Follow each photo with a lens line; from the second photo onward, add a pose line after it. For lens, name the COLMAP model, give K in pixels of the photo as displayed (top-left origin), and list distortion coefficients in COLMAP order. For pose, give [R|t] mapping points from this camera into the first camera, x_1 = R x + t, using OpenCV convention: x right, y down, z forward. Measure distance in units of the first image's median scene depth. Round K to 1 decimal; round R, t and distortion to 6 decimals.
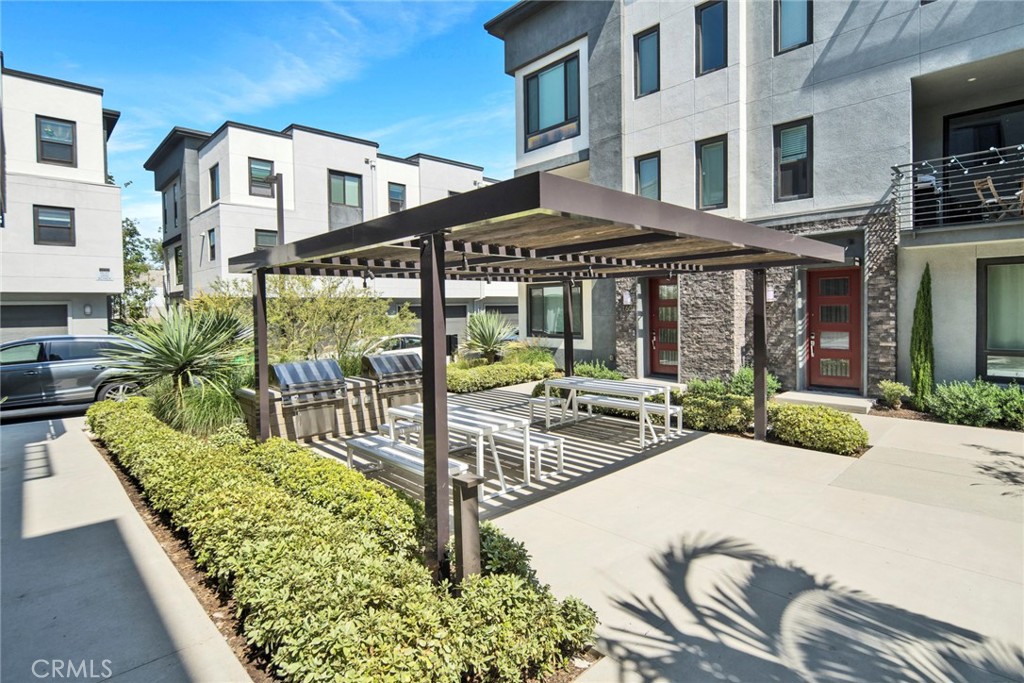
lens RADIAL K [[512.0, 0, 512.6], [0, 512.0, 316.4], [0, 0, 1]] dist [0.004939, -0.004261]
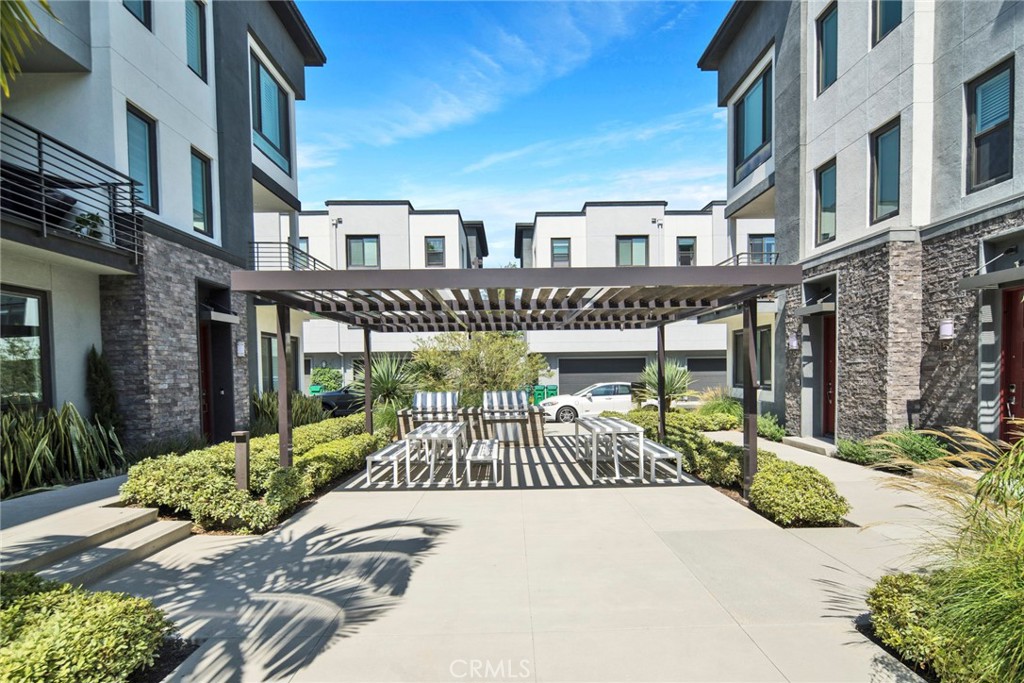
lens RADIAL K [[512.0, 0, 517.3], [0, 512.0, 385.9], [0, 0, 1]] dist [0.004939, -0.004261]
pose [[0.731763, 0.025480, -0.681083, 0.526523], [-0.008898, 0.999573, 0.027835, 0.020502], [0.681501, -0.014308, 0.731677, 0.075583]]
